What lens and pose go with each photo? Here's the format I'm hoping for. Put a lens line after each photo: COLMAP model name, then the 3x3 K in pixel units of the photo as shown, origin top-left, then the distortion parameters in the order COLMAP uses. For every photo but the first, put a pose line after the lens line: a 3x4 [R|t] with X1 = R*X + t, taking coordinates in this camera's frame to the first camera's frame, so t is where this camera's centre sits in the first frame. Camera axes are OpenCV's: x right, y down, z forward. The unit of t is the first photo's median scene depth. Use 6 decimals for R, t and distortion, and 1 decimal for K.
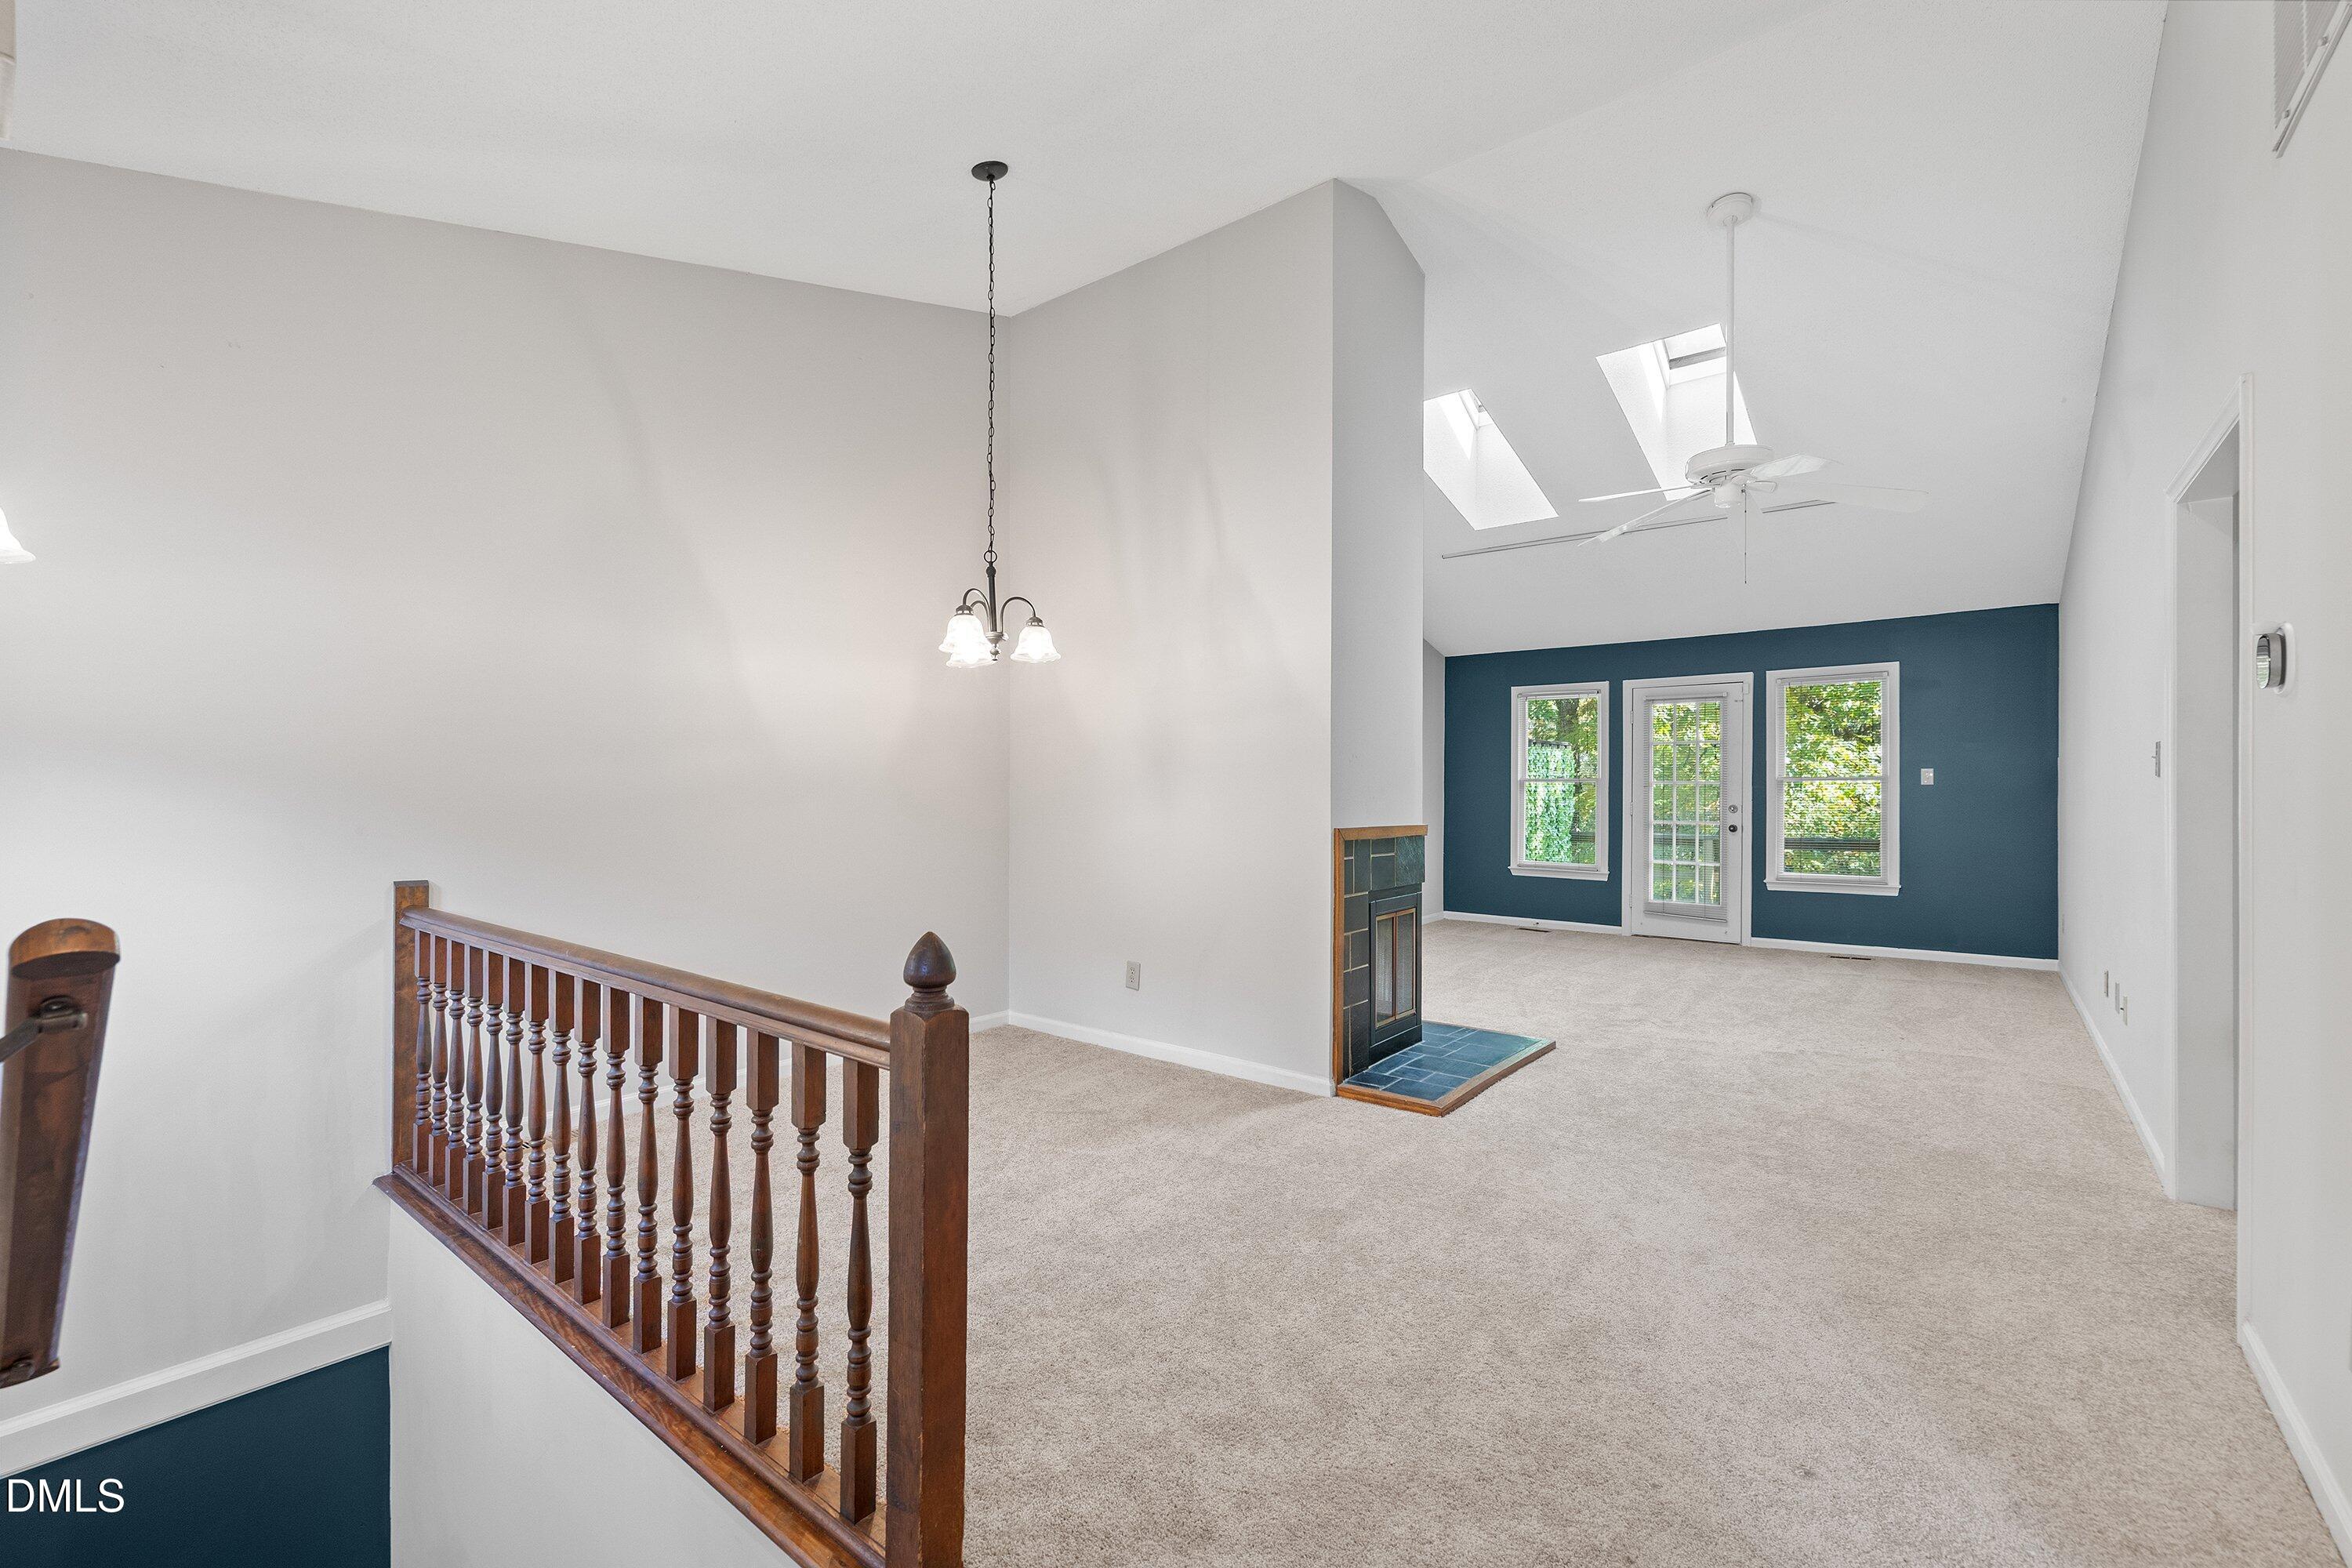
lens RADIAL K [[992.7, 0, 1171.2], [0, 992.7, 787.6], [0, 0, 1]] dist [0.000869, -0.000788]
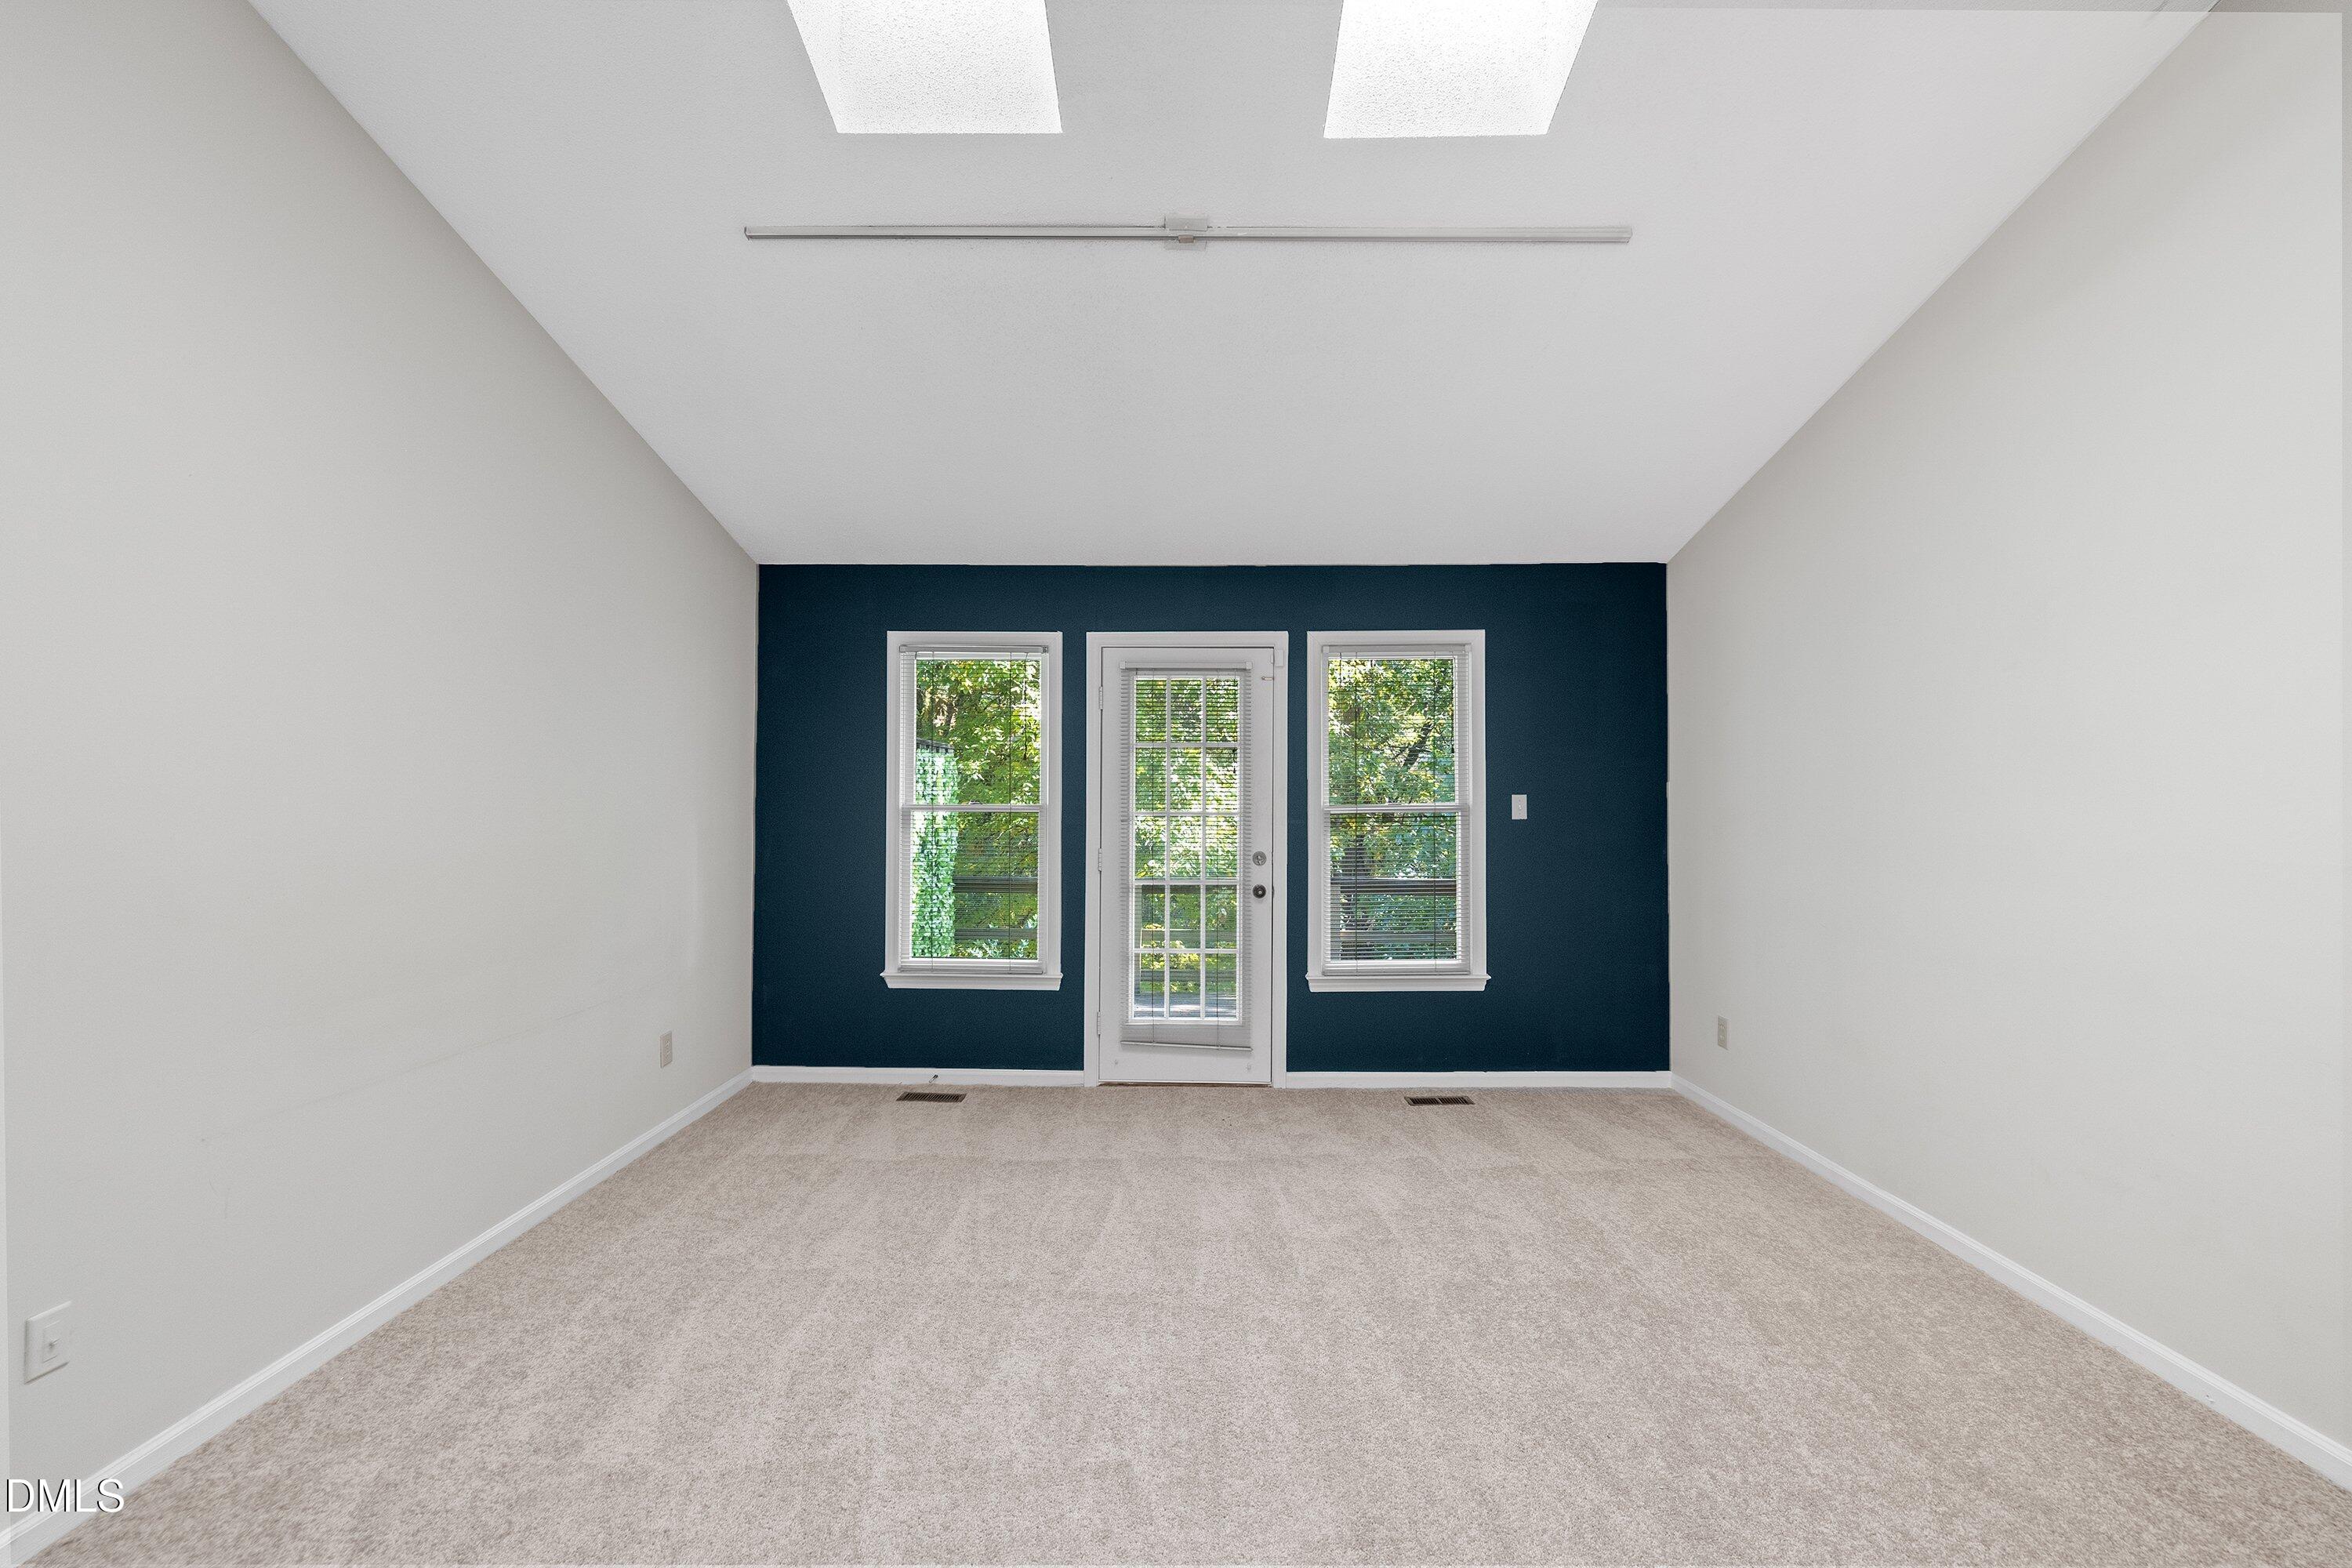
lens RADIAL K [[992.7, 0, 1171.2], [0, 992.7, 787.6], [0, 0, 1]] dist [0.000869, -0.000788]
pose [[0.788502, 0.007586, 0.614986, 0.163322], [-0.002415, 0.999954, -0.009238, -0.016292], [-0.615028, 0.005799, 0.788484, 0.585362]]
